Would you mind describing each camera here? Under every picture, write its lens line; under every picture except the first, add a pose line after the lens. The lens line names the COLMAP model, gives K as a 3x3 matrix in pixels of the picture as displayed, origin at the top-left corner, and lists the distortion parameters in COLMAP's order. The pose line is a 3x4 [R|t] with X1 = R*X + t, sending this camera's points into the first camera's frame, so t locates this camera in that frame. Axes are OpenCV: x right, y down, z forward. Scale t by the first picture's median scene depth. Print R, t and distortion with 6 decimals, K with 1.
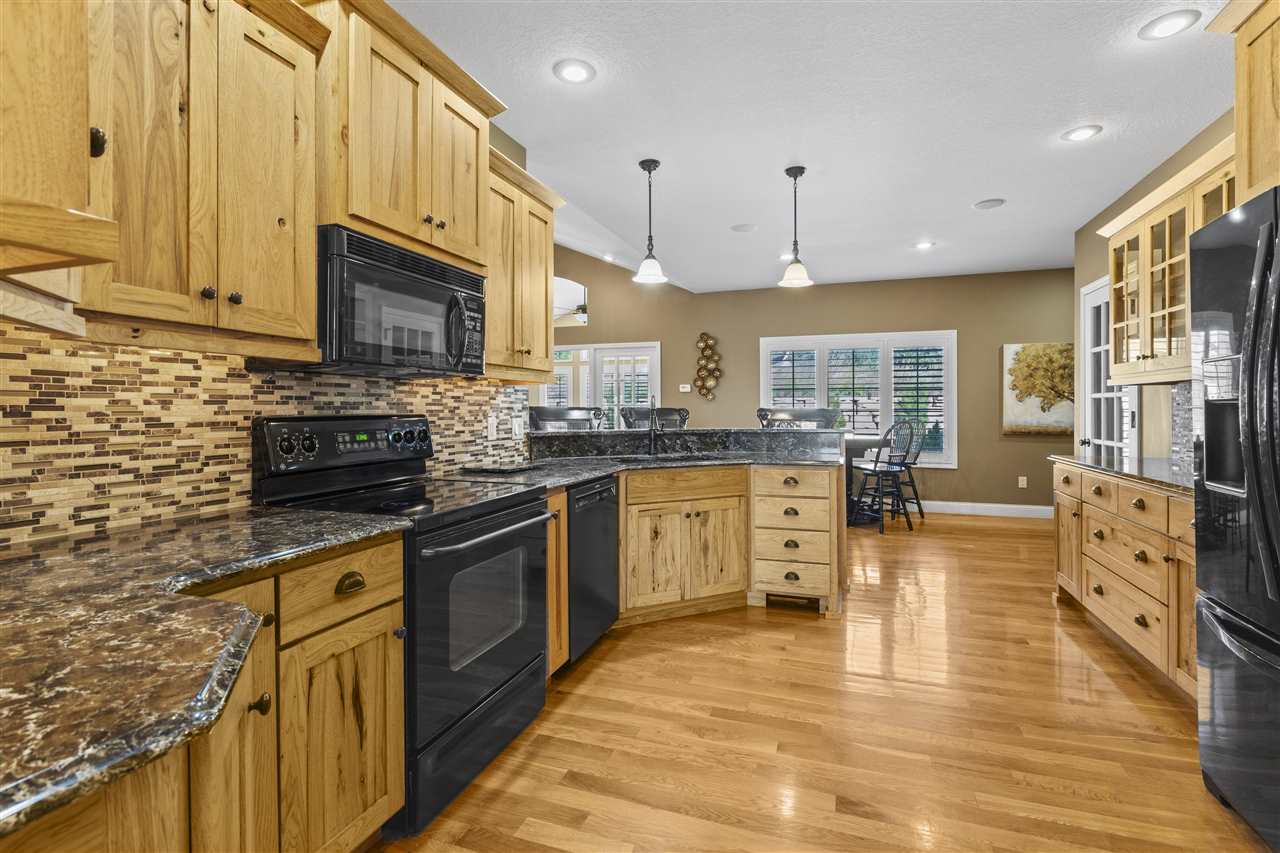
lens RADIAL K [[590.2, 0, 646.0], [0, 590.2, 407.2], [0, 0, 1]] dist [0.001182, 0.000756]
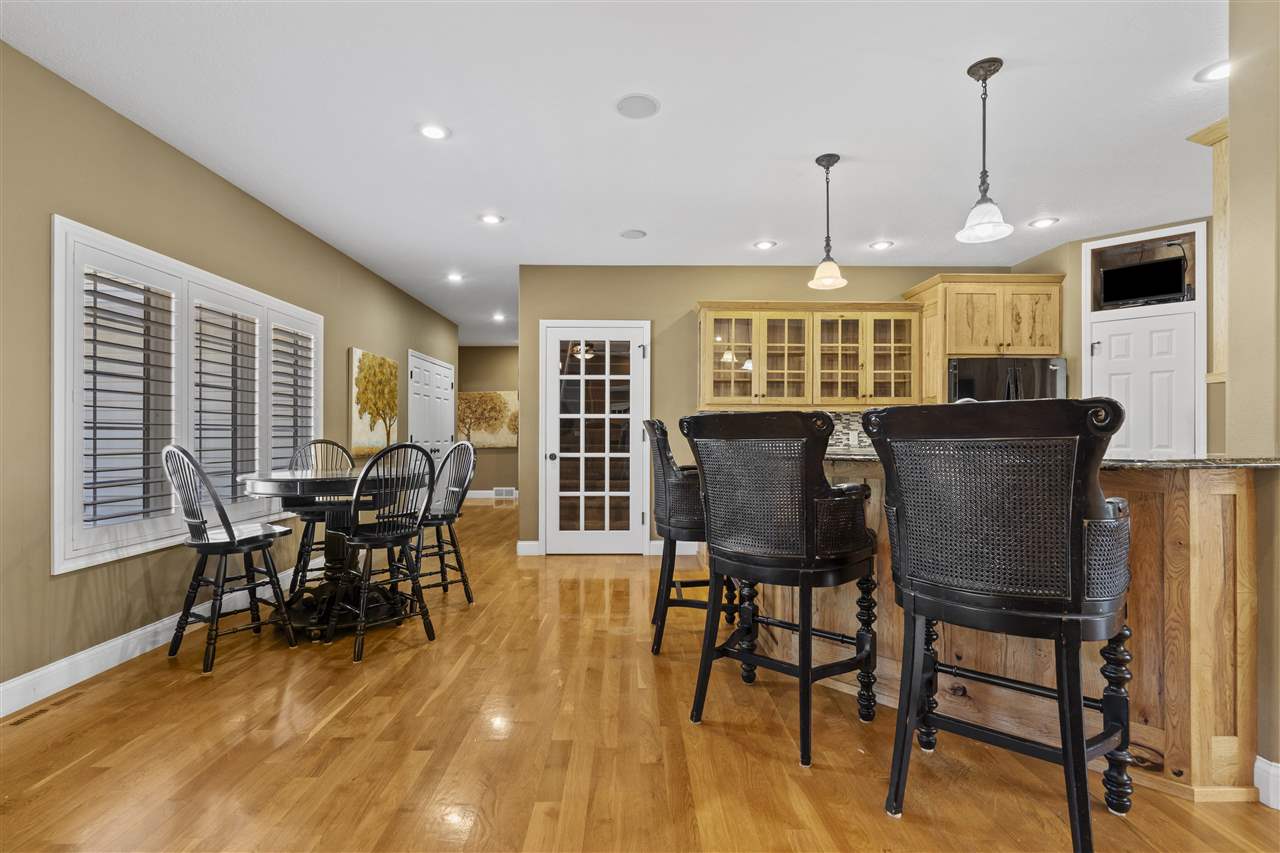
lens RADIAL K [[590.2, 0, 639.5], [0, 590.2, 423.1], [0, 0, 1]] dist [0.001182, 0.000756]
pose [[-0.343963, 0.018407, 0.938803, -0.503291], [-0.002518, 0.999786, -0.020525, 0.022869], [-0.938980, -0.009424, -0.343843, 1.614855]]
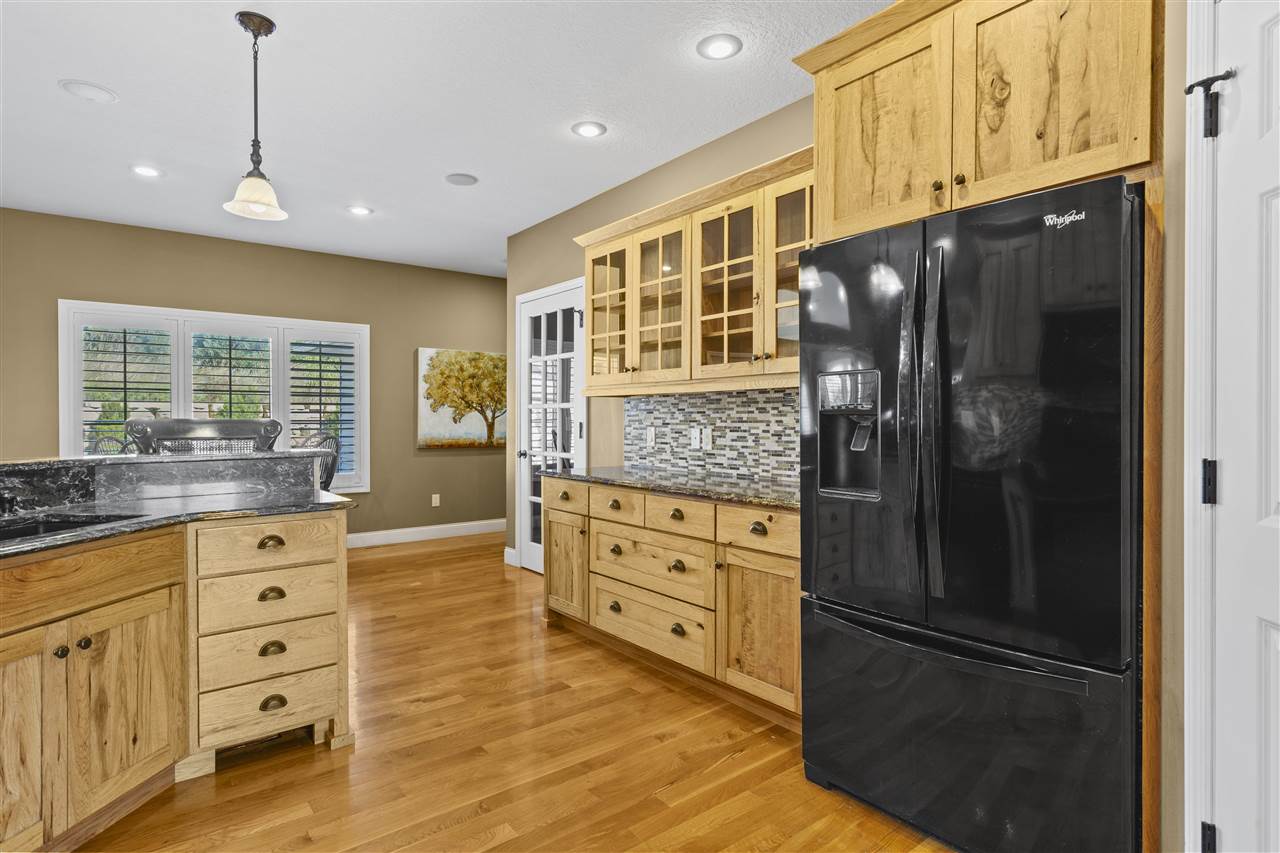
lens RADIAL K [[671.4, 0, 636.5], [0, 671.4, 423.2], [0, 0, 1]] dist [0.002369, -0.001222]
pose [[0.543268, -0.004434, 0.839548, -0.114517], [-0.002001, 0.999976, 0.006576, 0.000822], [-0.839557, -0.005253, 0.543246, 0.312765]]
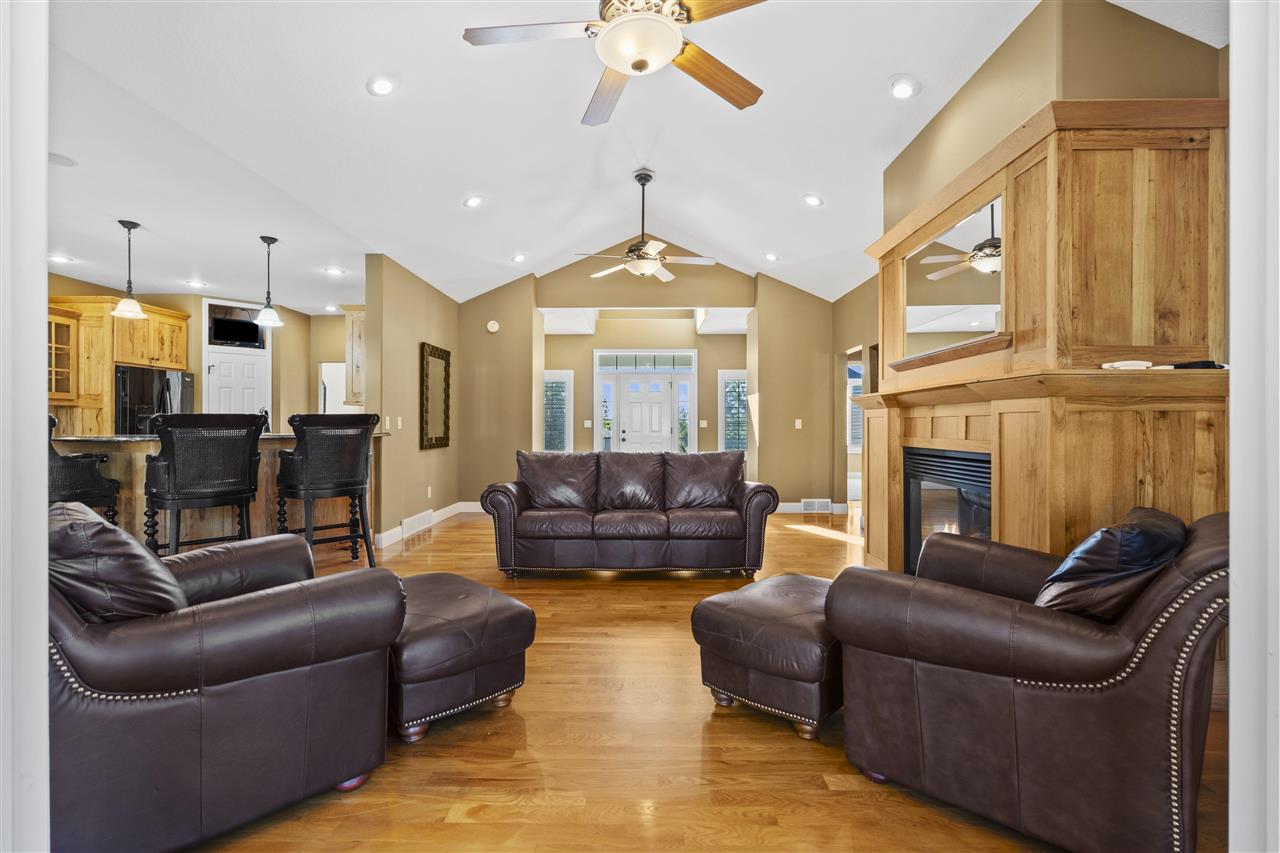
lens RADIAL K [[590.2, 0, 641.3], [0, 590.2, 425.5], [0, 0, 1]] dist [0.001182, 0.000756]
pose [[-0.950635, 0.000910, -0.310309, -0.393532], [0.001663, 0.999996, -0.002160, 0.025745], [0.310306, -0.002570, -0.950633, 2.556563]]
